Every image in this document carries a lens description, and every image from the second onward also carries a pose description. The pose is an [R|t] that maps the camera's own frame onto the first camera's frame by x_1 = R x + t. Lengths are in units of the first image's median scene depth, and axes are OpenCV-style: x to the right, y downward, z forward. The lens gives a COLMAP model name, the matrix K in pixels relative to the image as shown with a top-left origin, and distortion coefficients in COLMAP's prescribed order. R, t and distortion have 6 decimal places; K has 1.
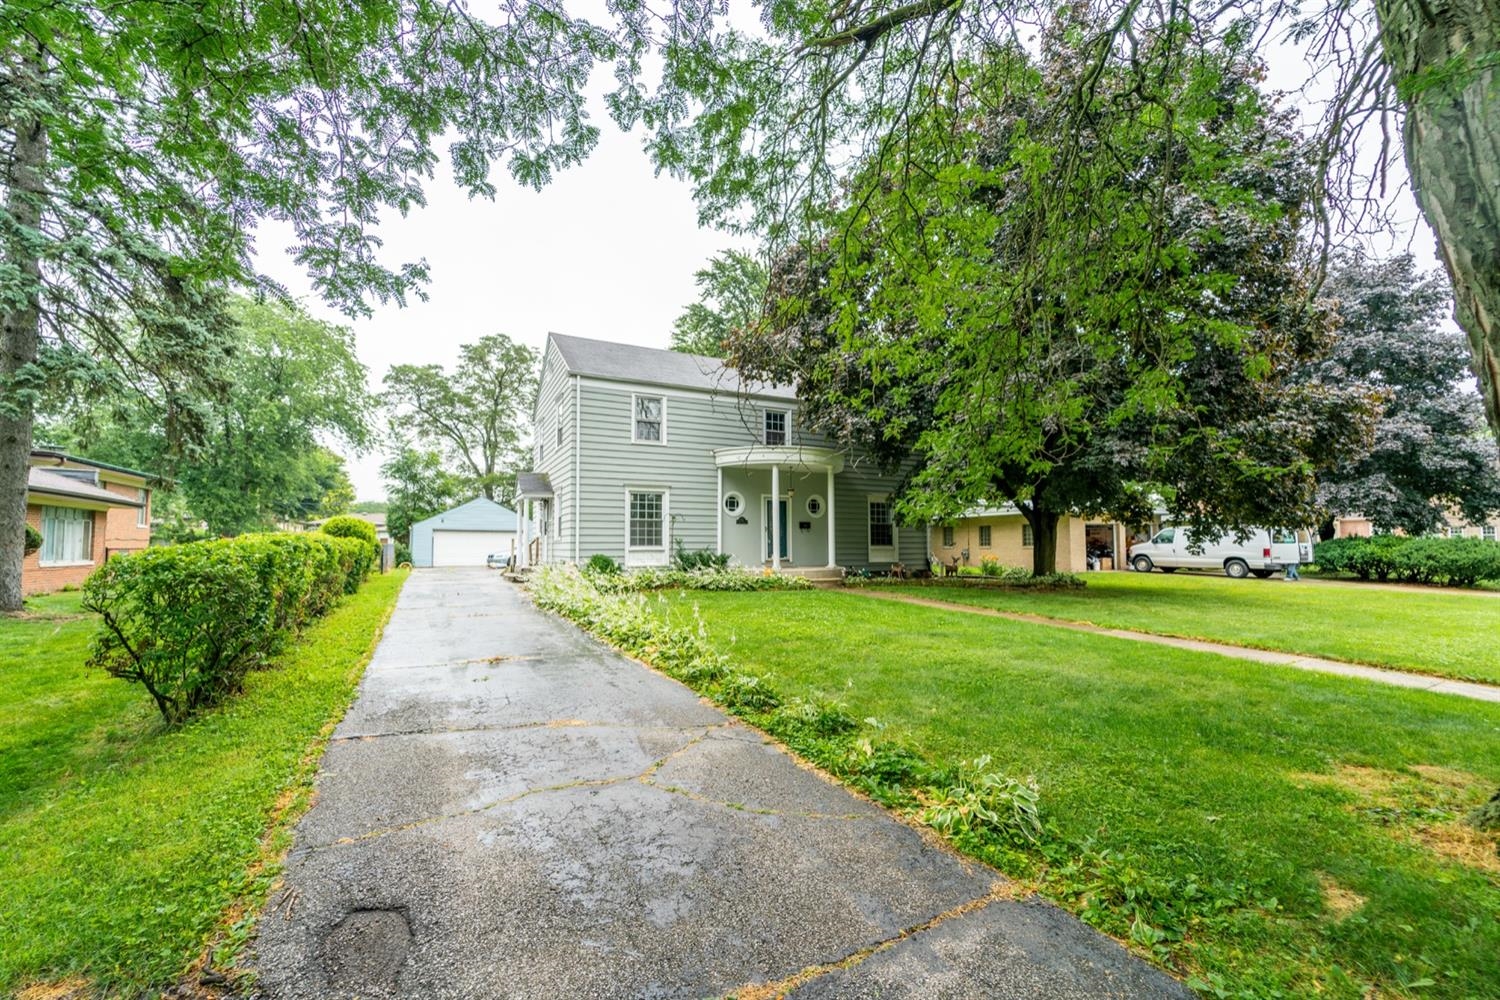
lens RADIAL K [[602.8, 0, 681.4], [0, 602.8, 526.9], [0, 0, 1]] dist [0.001427, -0.000785]
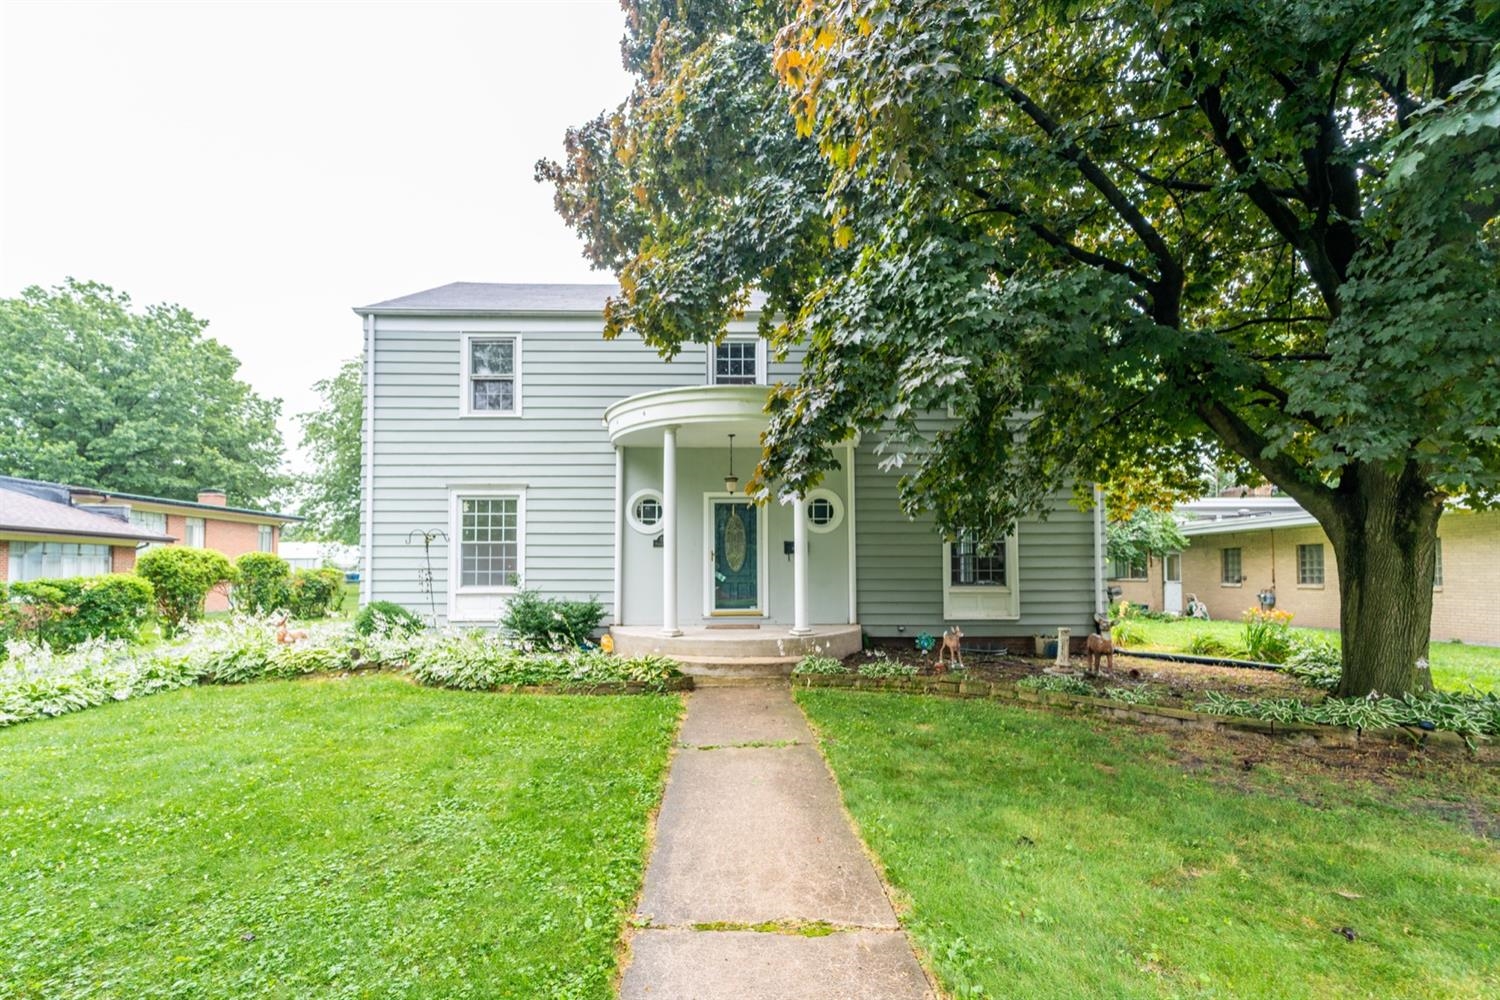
lens RADIAL K [[602.8, 0, 699.6], [0, 602.8, 555.6], [0, 0, 1]] dist [0.001427, -0.000785]
pose [[0.919034, -0.011760, -0.394002, 0.181158], [0.011258, 0.999930, -0.003586, 0.002704], [0.394016, -0.001140, 0.919103, 0.259356]]
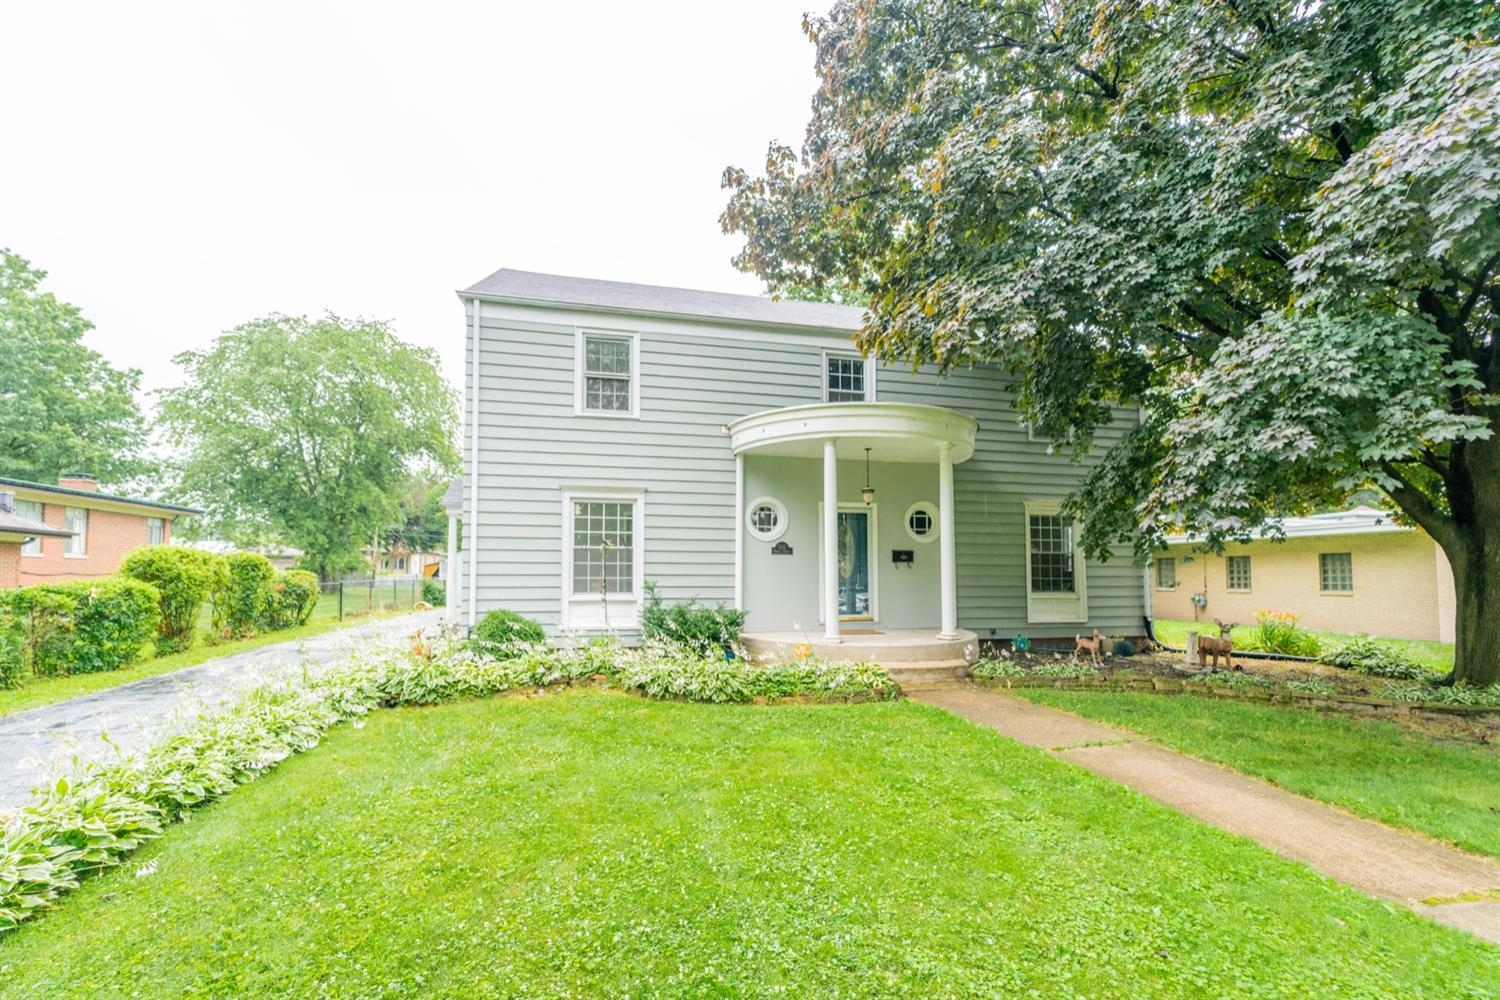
lens RADIAL K [[602.8, 0, 696.6], [0, 602.8, 547.4], [0, 0, 1]] dist [0.001427, -0.000785]
pose [[0.977802, -0.005379, -0.209464, 0.073088], [0.001788, 0.999848, -0.017332, -0.000890], [0.209526, 0.016572, 0.977663, 0.222802]]
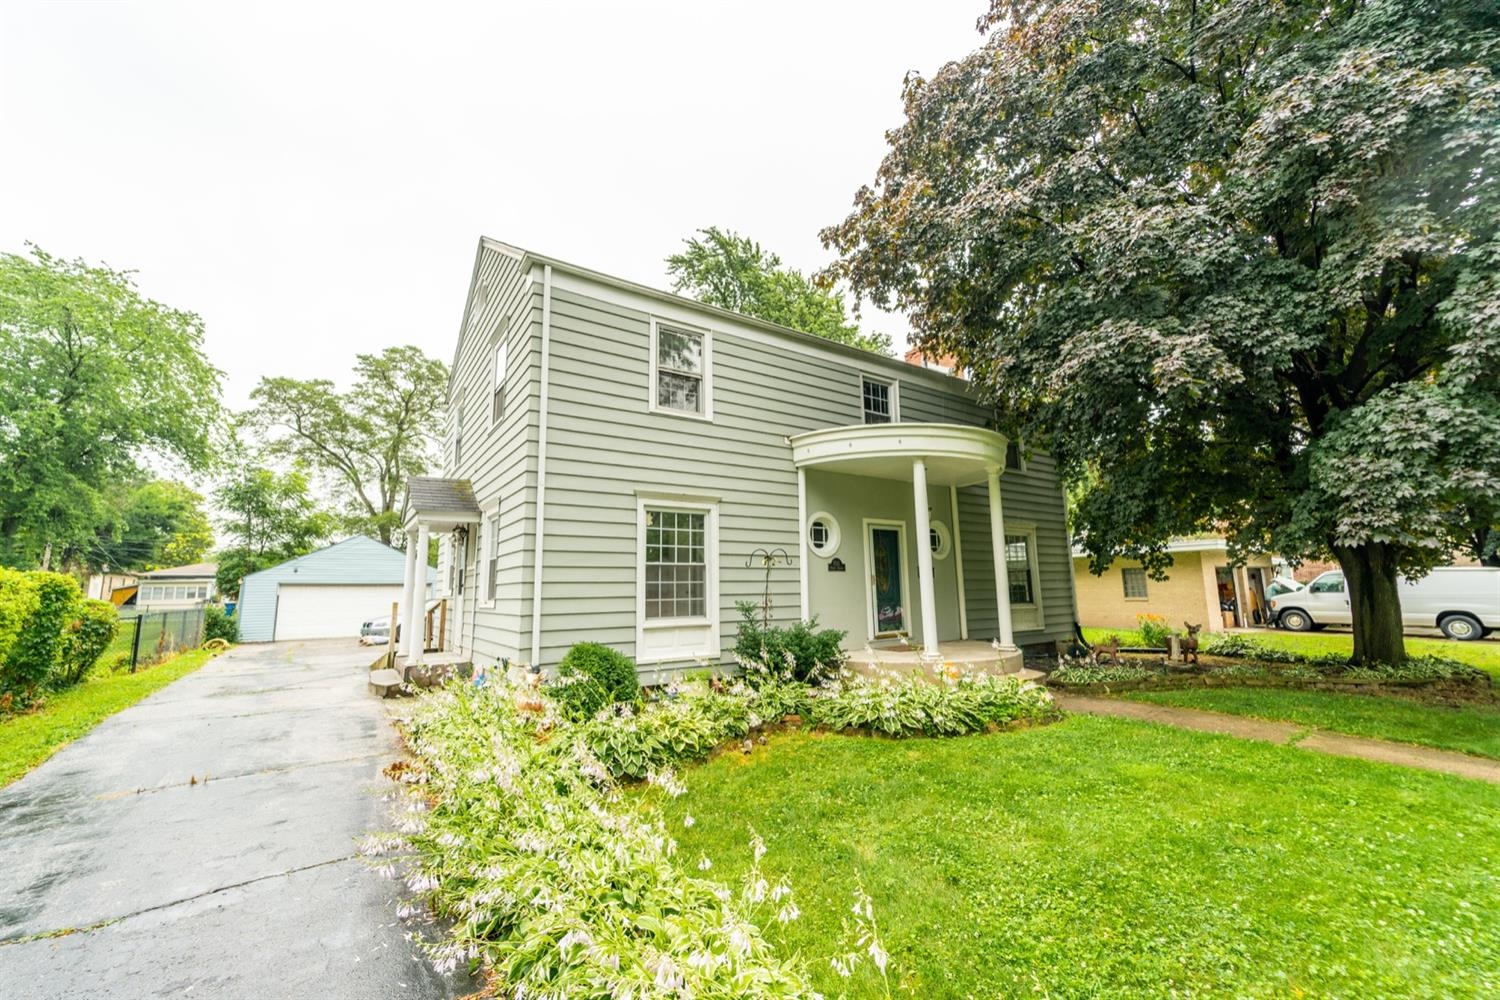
lens RADIAL K [[602.8, 0, 706.5], [0, 602.8, 496.3], [0, 0, 1]] dist [0.001427, -0.000785]
pose [[0.985547, 0.012160, 0.168967, -0.057934], [0.009695, 0.991736, -0.127925, -0.001676], [-0.169126, 0.127714, 0.977285, 0.244814]]
